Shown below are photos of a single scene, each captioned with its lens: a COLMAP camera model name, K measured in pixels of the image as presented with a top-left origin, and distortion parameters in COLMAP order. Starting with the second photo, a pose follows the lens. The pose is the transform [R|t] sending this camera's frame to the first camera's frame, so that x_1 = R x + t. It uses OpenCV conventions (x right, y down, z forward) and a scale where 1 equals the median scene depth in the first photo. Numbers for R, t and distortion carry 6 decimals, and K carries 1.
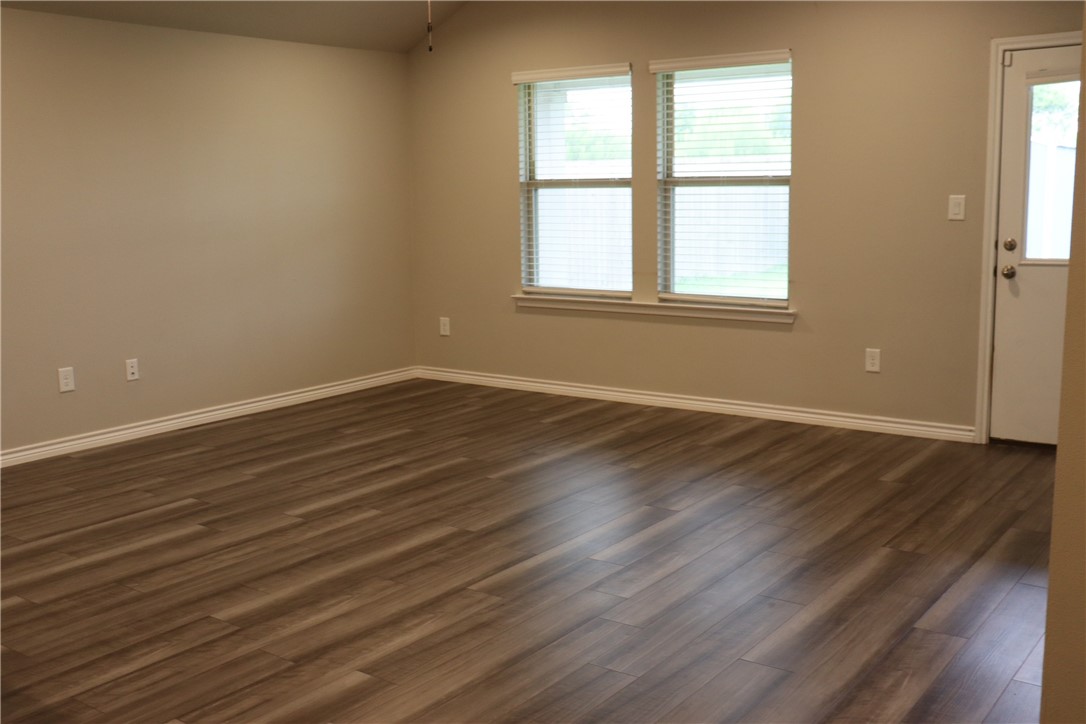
lens RADIAL K [[1132.2, 0, 545.0], [0, 1132.2, 363.9], [0, 0, 1]] dist [-0.023336, 0.000000]
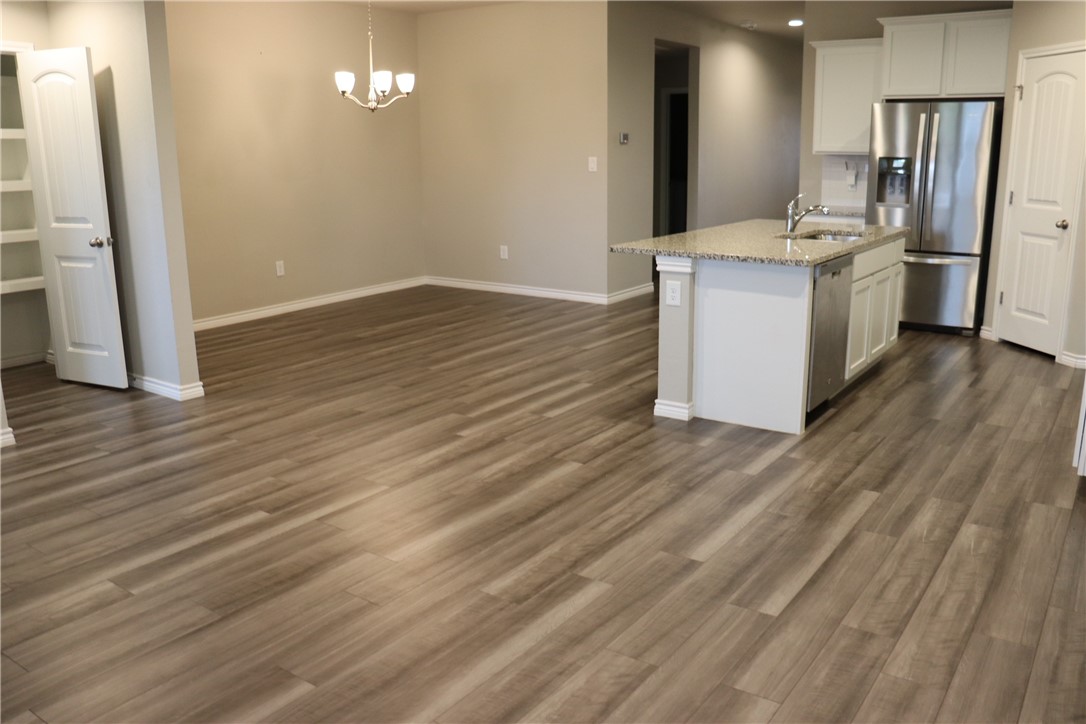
lens RADIAL K [[892.8, 0, 546.3], [0, 892.8, 364.2], [0, 0, 1]] dist [-0.161312, 0.122662]
pose [[-0.999393, 0.030550, -0.016715, -0.230756], [0.021724, 0.922084, 0.386379, -0.293956], [0.027217, 0.385781, -0.922189, 1.879331]]
